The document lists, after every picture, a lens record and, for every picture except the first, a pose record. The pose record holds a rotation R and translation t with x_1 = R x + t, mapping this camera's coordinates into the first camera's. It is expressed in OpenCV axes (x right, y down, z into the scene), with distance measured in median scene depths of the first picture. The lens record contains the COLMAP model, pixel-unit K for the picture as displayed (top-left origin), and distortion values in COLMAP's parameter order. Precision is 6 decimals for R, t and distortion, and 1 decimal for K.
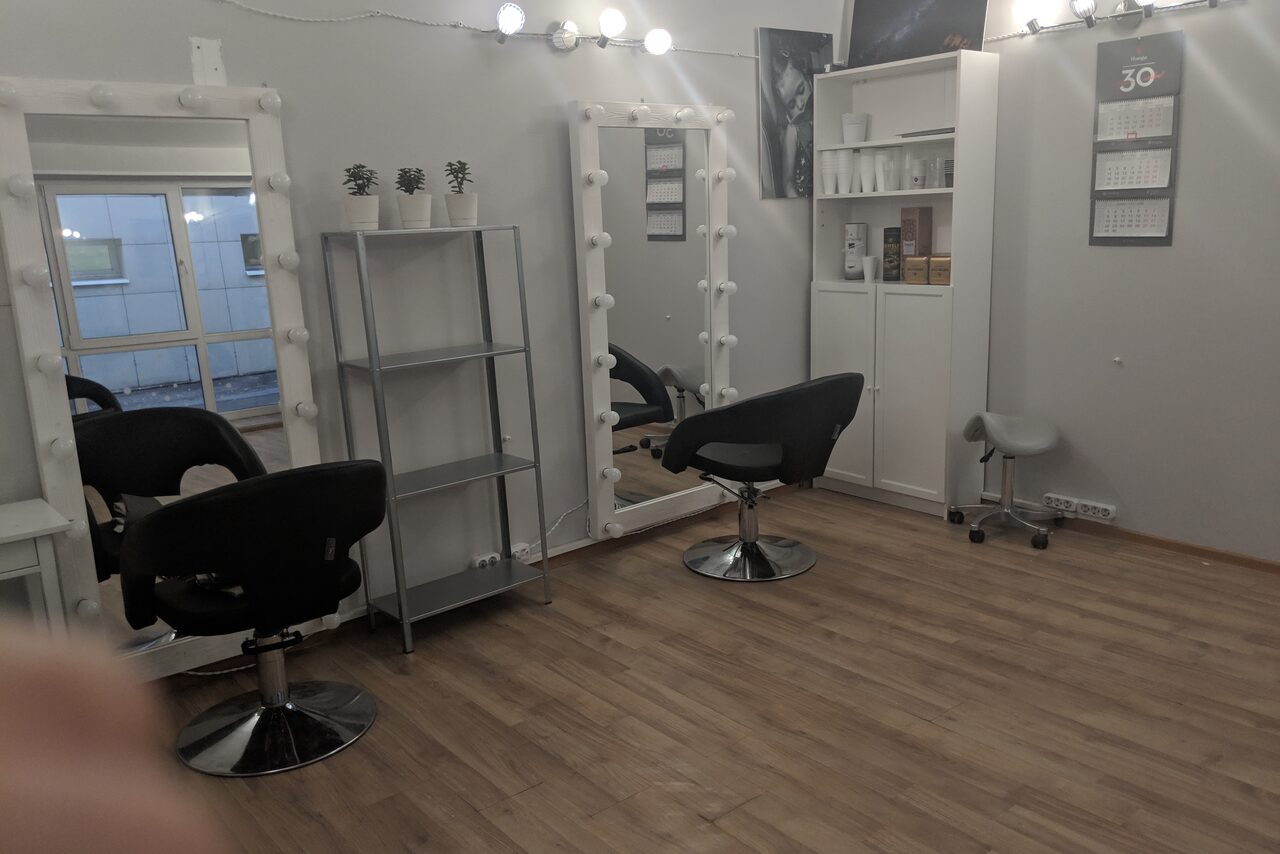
lens RADIAL K [[1022.7, 0, 602.1], [0, 1022.7, 419.1], [0, 0, 1]] dist [0.016940, -0.050311]
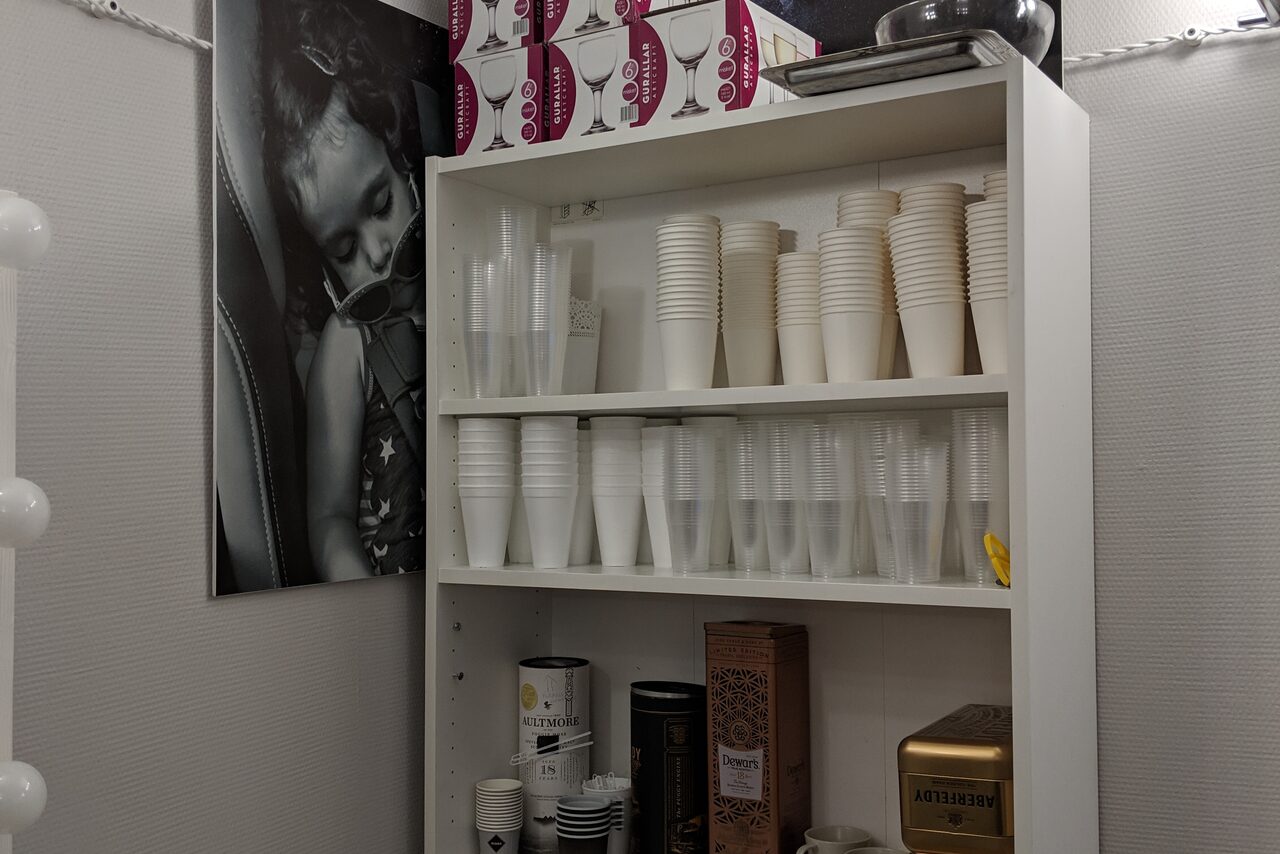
lens RADIAL K [[1022.7, 0, 635.5], [0, 1022.7, 427.7], [0, 0, 1]] dist [0.016940, -0.050311]
pose [[0.904831, 0.044780, 0.423410, 0.142697], [0.061891, 0.970058, -0.234854, -0.193074], [-0.421249, 0.238709, 0.874967, 0.744763]]
